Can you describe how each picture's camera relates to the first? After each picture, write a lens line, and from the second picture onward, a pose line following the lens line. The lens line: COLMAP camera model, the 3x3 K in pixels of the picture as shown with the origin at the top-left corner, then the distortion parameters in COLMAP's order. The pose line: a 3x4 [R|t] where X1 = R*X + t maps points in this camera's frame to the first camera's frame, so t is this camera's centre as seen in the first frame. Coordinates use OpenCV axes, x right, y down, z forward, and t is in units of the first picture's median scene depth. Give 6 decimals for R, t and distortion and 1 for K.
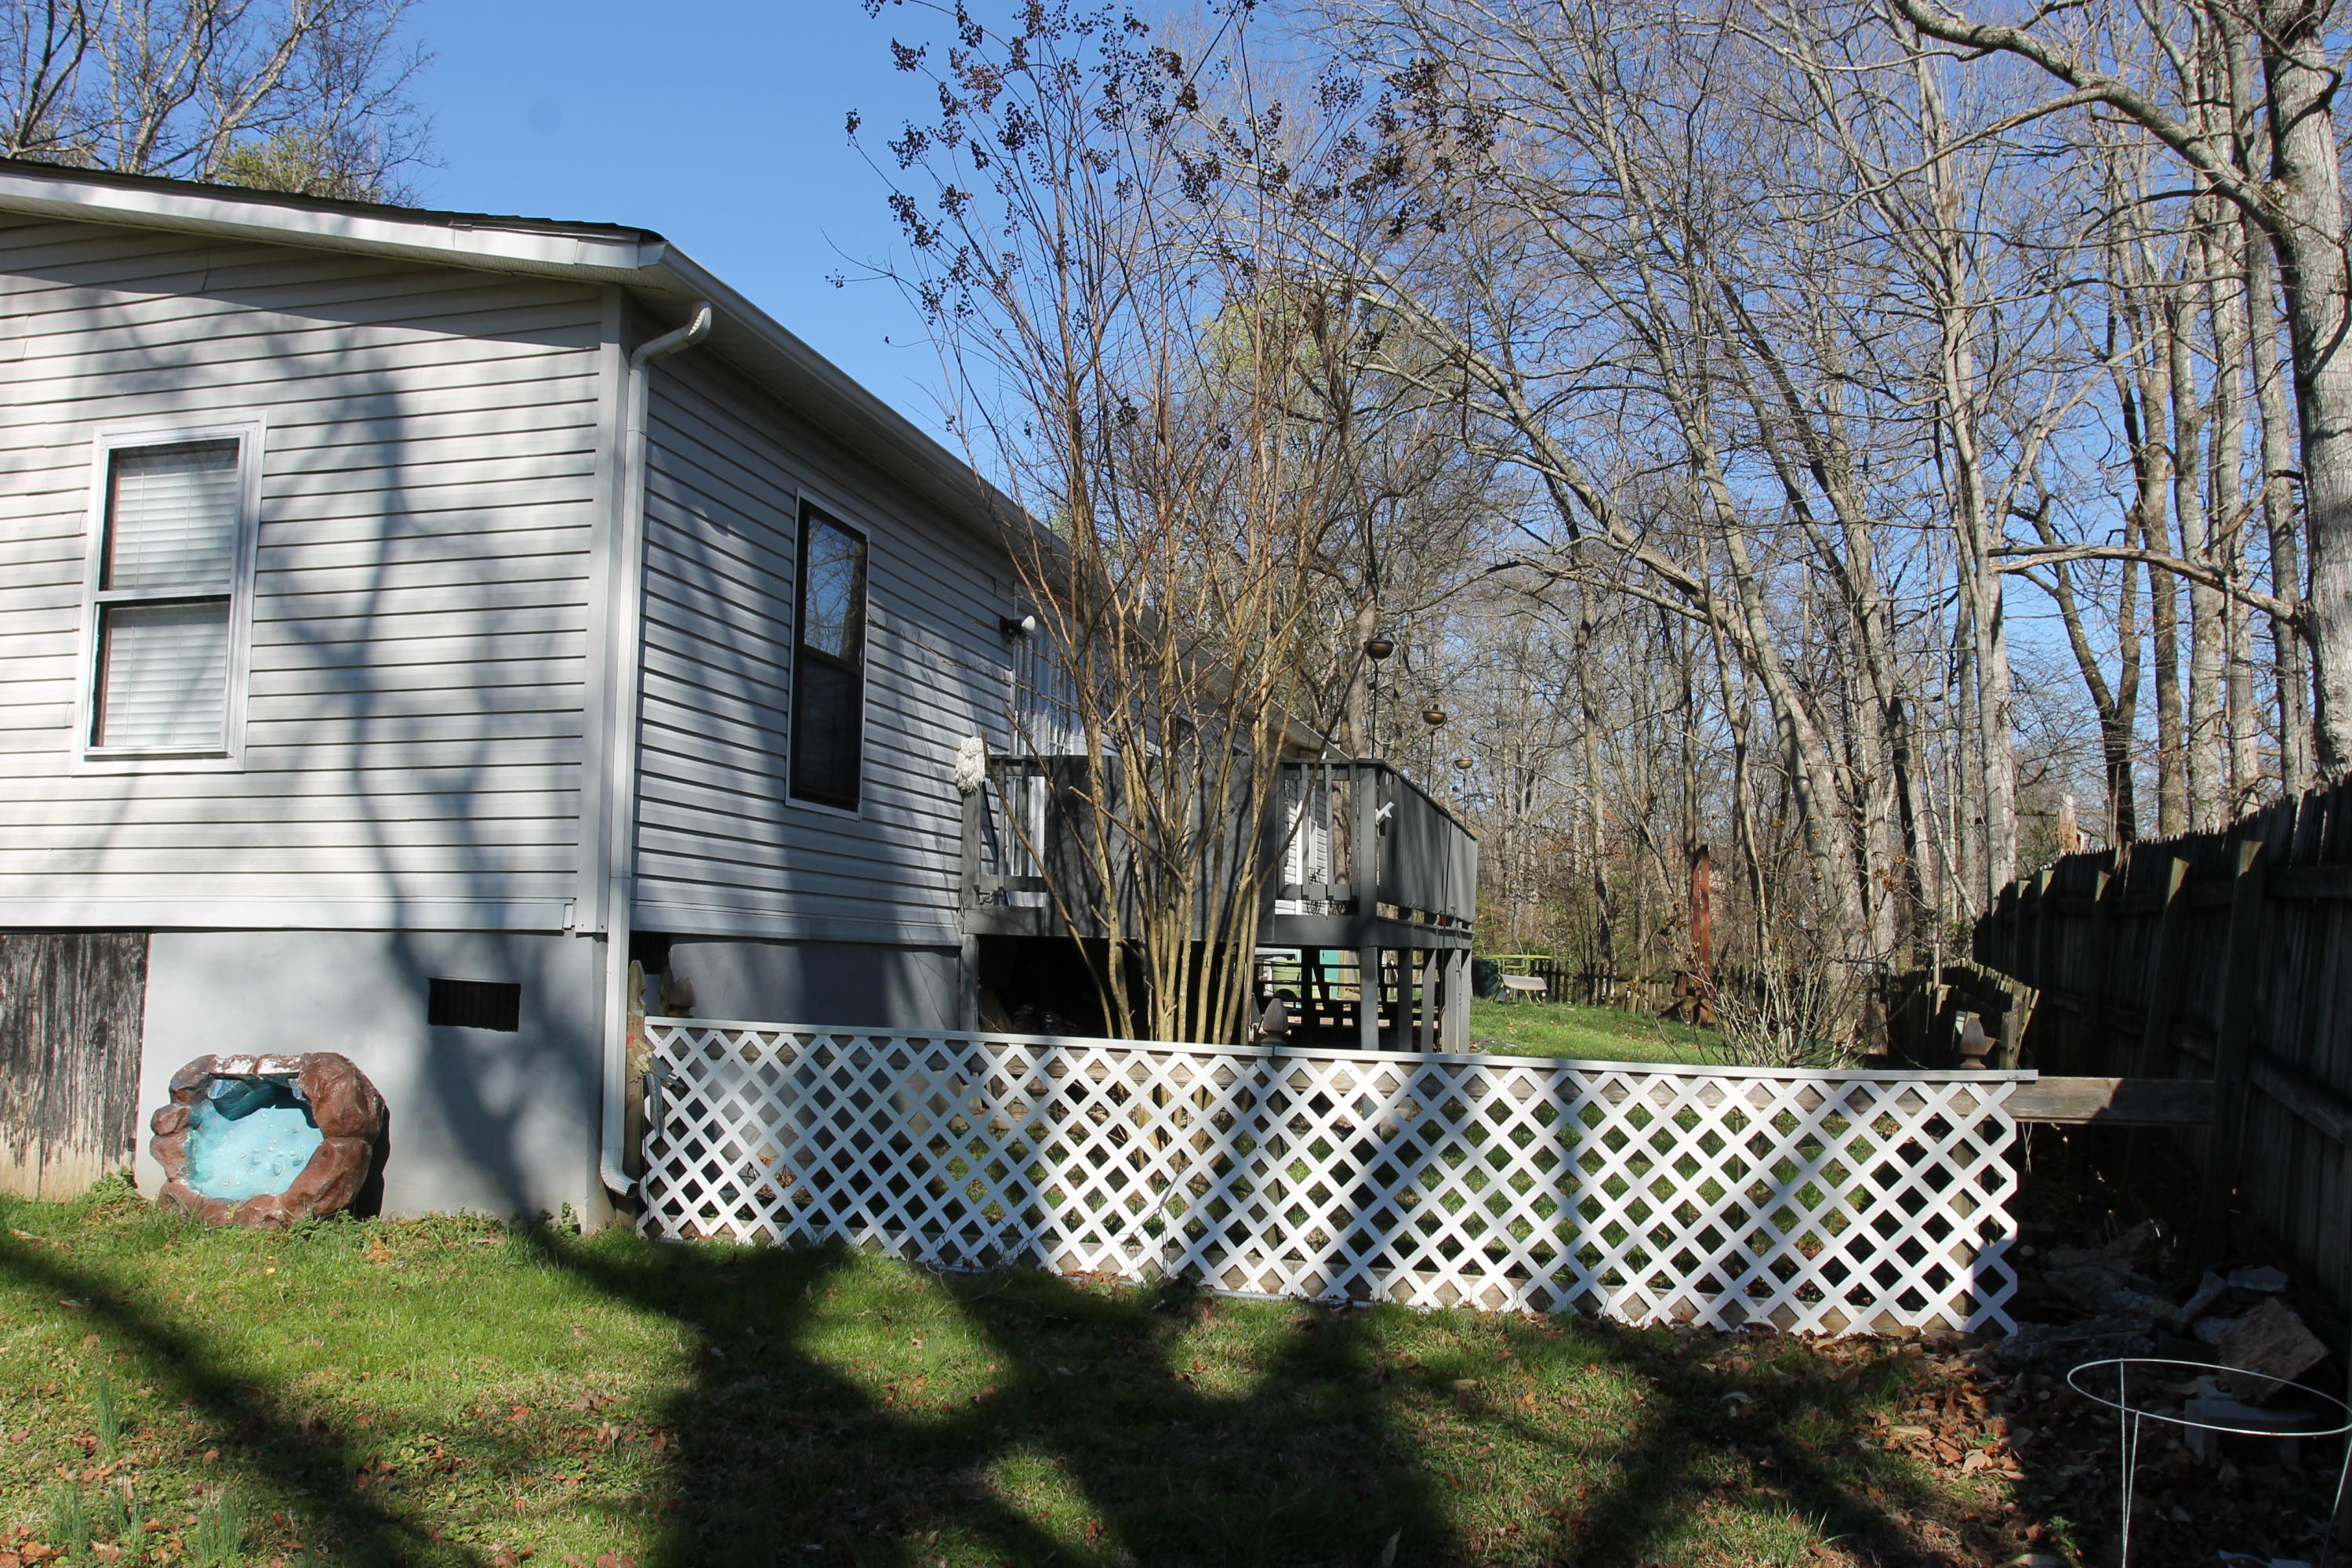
lens RADIAL K [[1842.1, 0, 1175.6], [0, 1842.1, 773.5], [0, 0, 1]] dist [-0.060884, 0.008550]
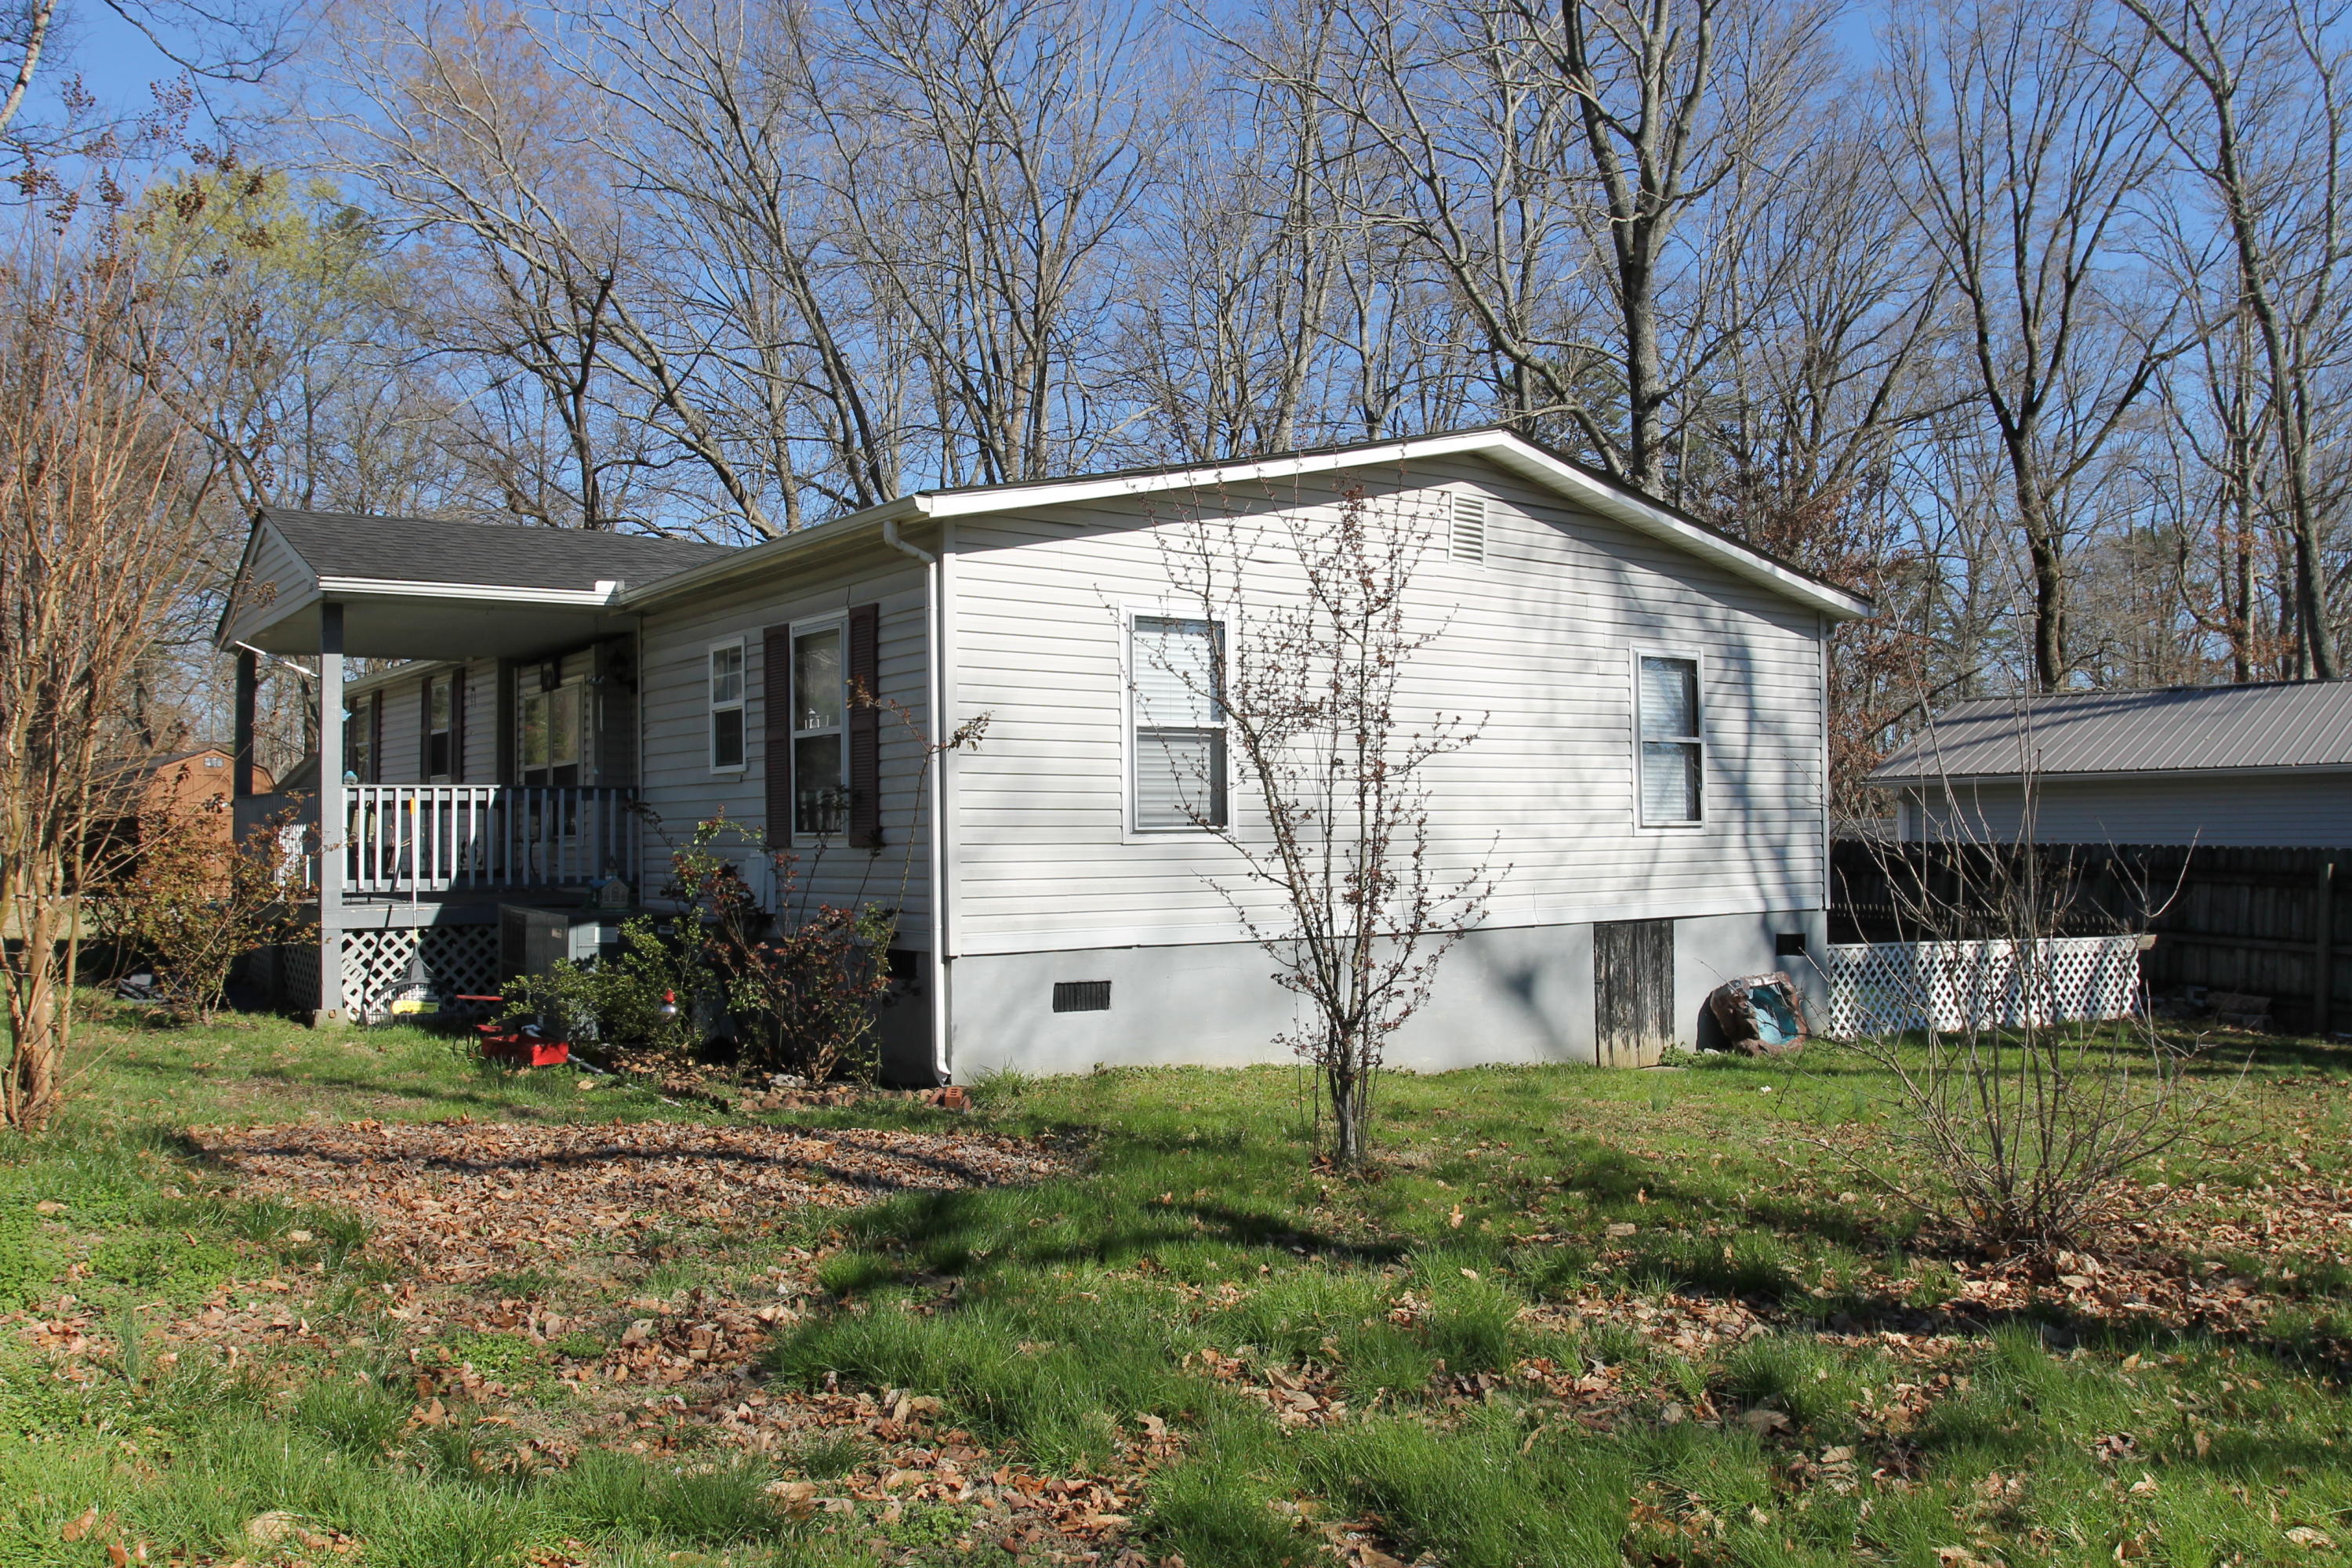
lens RADIAL K [[1842.1, 0, 1172.7], [0, 1842.1, 786.6], [0, 0, 1]] dist [-0.060884, 0.008550]
pose [[0.665302, 0.007296, 0.746538, -2.408383], [-0.057038, 0.997526, 0.041083, -0.103588], [-0.744392, -0.069913, 0.664073, 0.117528]]
